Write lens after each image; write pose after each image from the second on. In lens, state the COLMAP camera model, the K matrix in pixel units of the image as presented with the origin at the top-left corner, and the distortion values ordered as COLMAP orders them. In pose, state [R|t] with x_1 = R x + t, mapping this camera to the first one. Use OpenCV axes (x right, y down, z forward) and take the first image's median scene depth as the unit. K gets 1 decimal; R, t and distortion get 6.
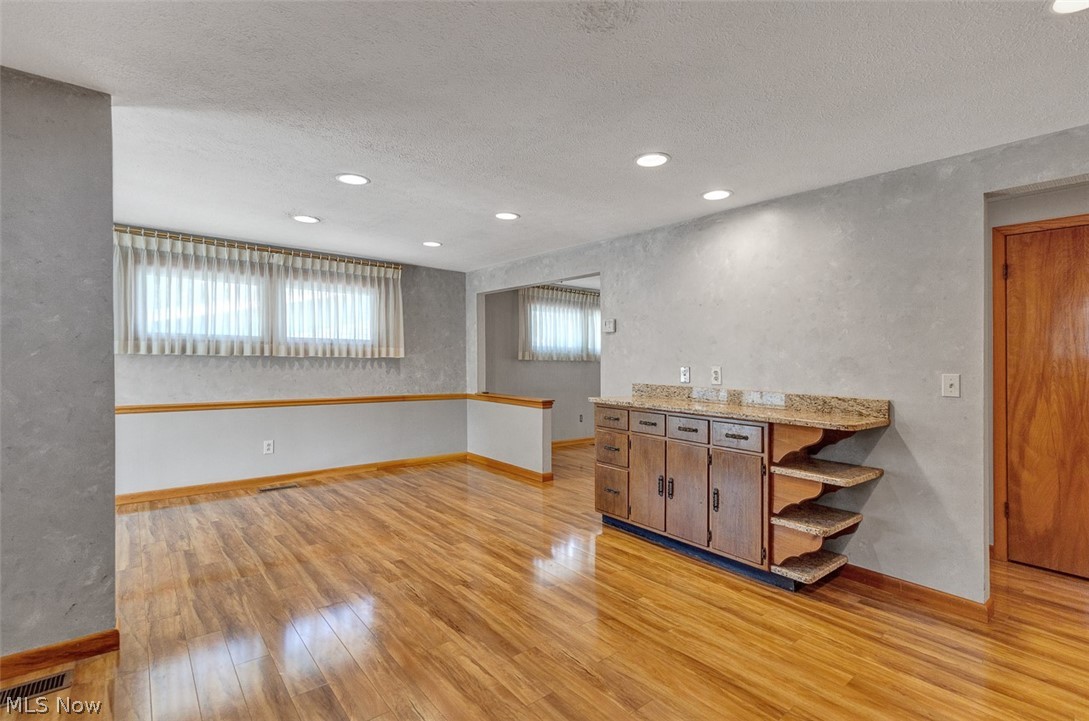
lens RADIAL K [[502.5, 0, 544.7], [0, 502.5, 380.4], [0, 0, 1]] dist [0.017121, -0.008635]
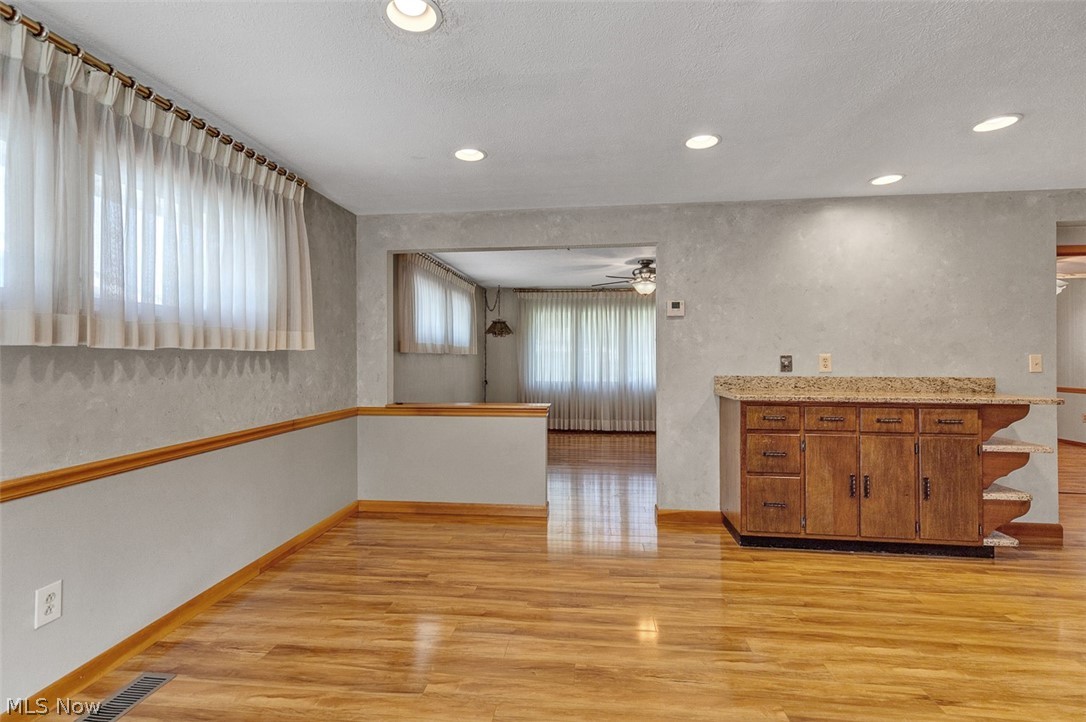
lens RADIAL K [[497.4, 0, 536.8], [0, 497.4, 359.7], [0, 0, 1]] dist [0.005294, 0.000237]
pose [[0.721574, -0.022526, 0.691971, -0.645752], [0.042508, 0.999026, -0.011805, -0.024983], [-0.691031, 0.037932, 0.721829, 0.600489]]
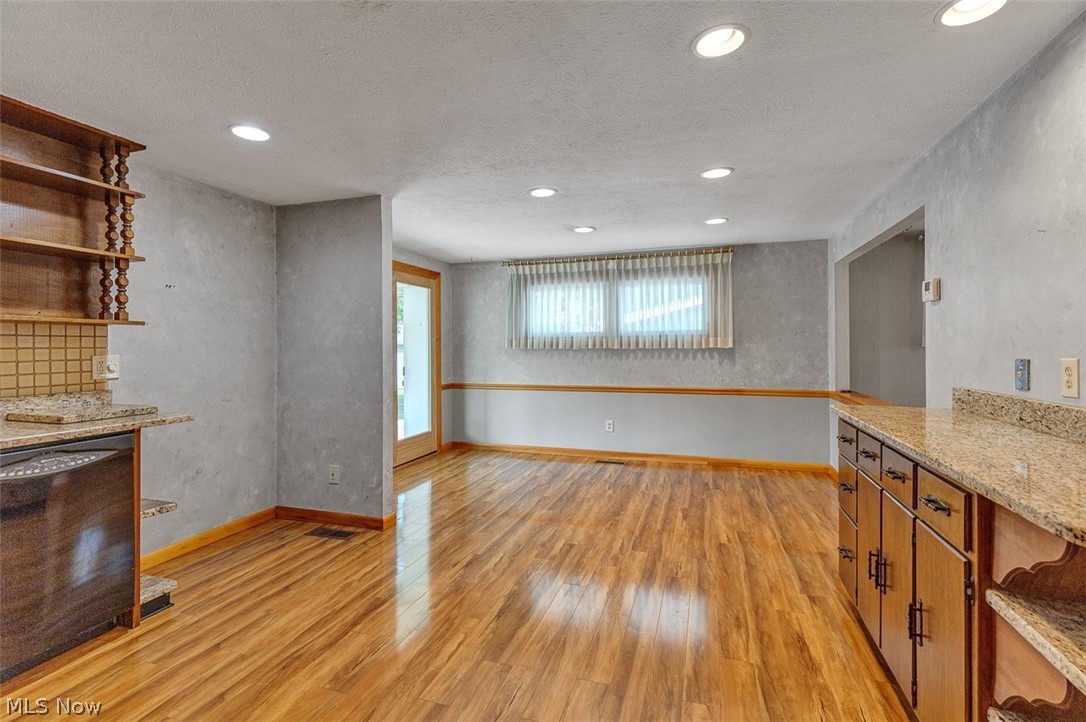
lens RADIAL K [[497.4, 0, 541.6], [0, 497.4, 366.9], [0, 0, 1]] dist [0.005662, 0.000271]
pose [[0.530324, 0.016398, -0.847637, 0.413378], [-0.021507, 0.999751, 0.005885, -0.010647], [0.847522, 0.015109, 0.530545, 0.301617]]
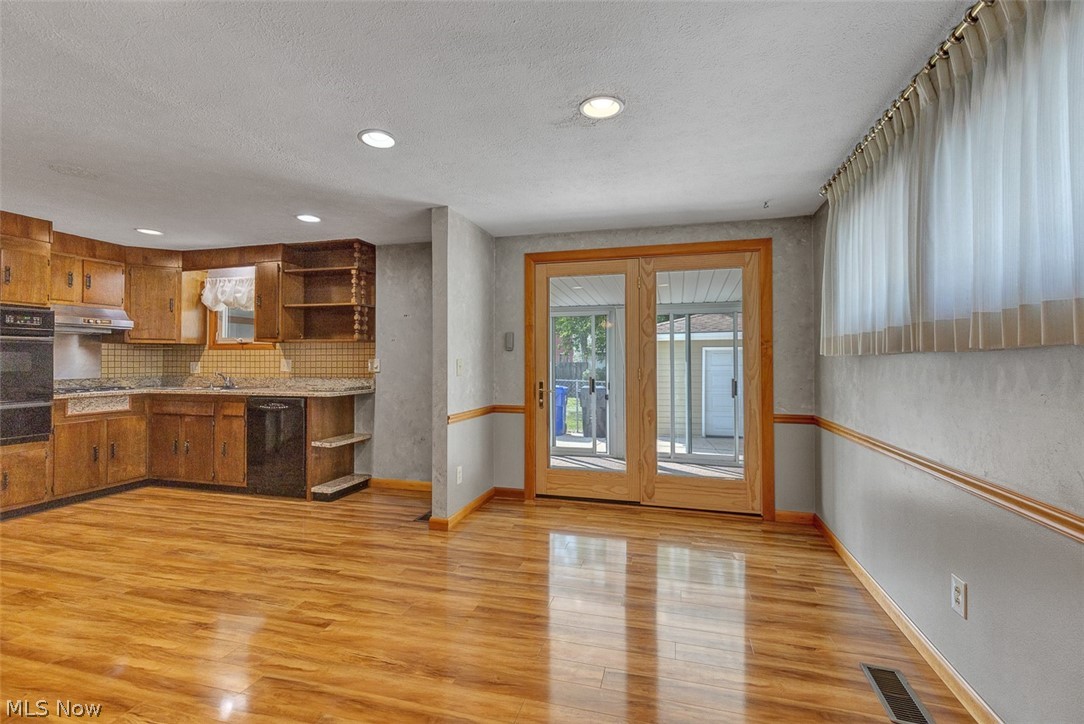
lens RADIAL K [[496.5, 0, 535.8], [0, 496.5, 360.7], [0, 0, 1]] dist [0.005294, 0.000237]
pose [[-0.822156, -0.018748, -0.568954, -0.090267], [-0.038229, 0.999020, 0.022322, -0.045471], [0.567977, 0.040103, -0.822067, 1.340928]]
